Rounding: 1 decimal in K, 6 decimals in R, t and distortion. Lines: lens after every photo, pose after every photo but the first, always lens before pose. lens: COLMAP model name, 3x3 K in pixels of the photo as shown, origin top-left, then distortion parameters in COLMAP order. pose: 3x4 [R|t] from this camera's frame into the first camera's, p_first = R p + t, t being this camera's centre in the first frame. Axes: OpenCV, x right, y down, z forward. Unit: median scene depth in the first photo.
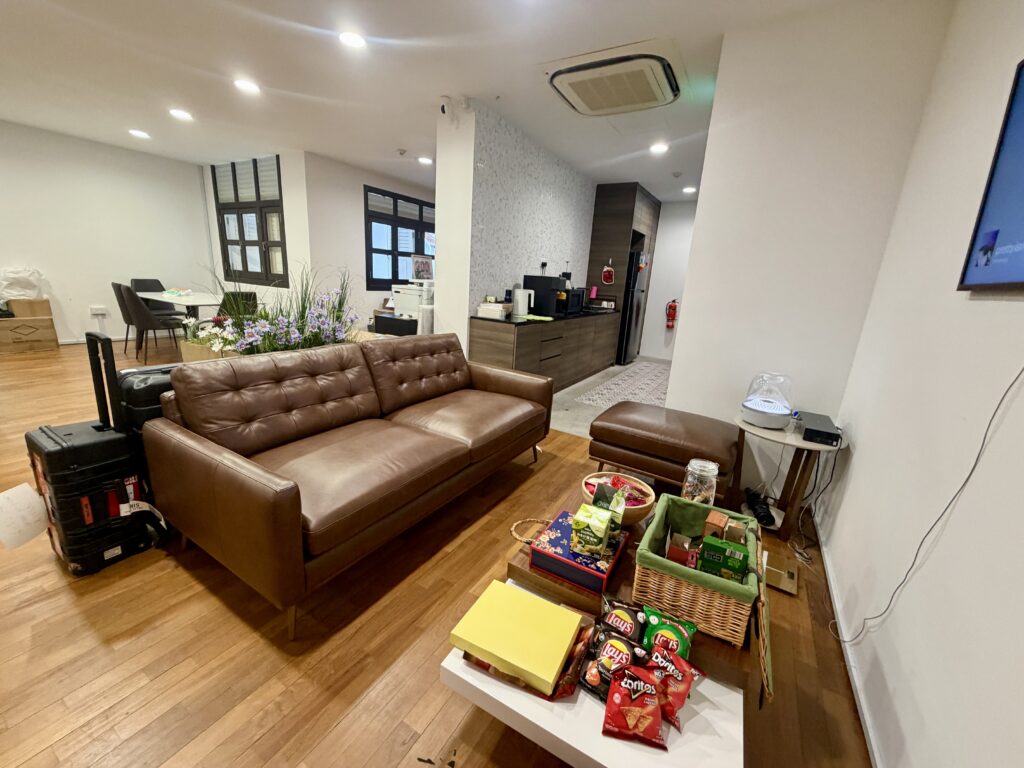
lens RADIAL K [[408.2, 0, 509.3], [0, 408.2, 381.9], [0, 0, 1]] dist [-0.000266, -0.000017]
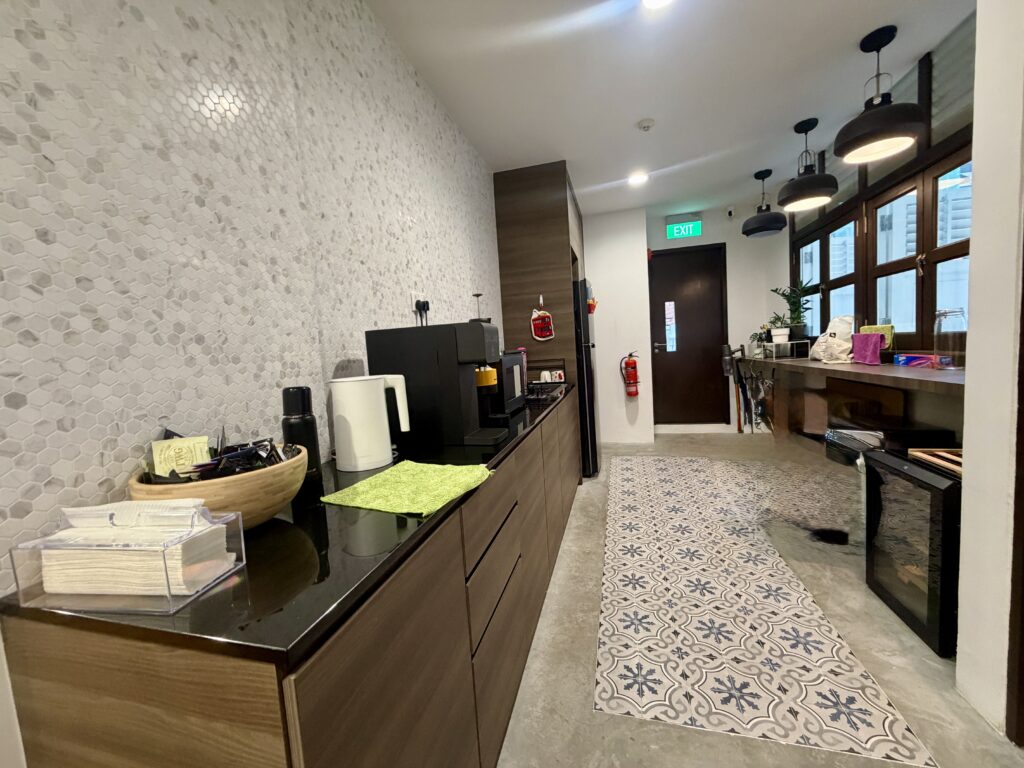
lens RADIAL K [[408.2, 0, 509.3], [0, 408.2, 381.9], [0, 0, 1]] dist [-0.000266, -0.000017]
pose [[0.950337, -0.148332, 0.273601, 0.047433], [0.192833, 0.970675, -0.143544, -0.146485], [-0.244285, 0.189174, 0.951072, 0.635284]]
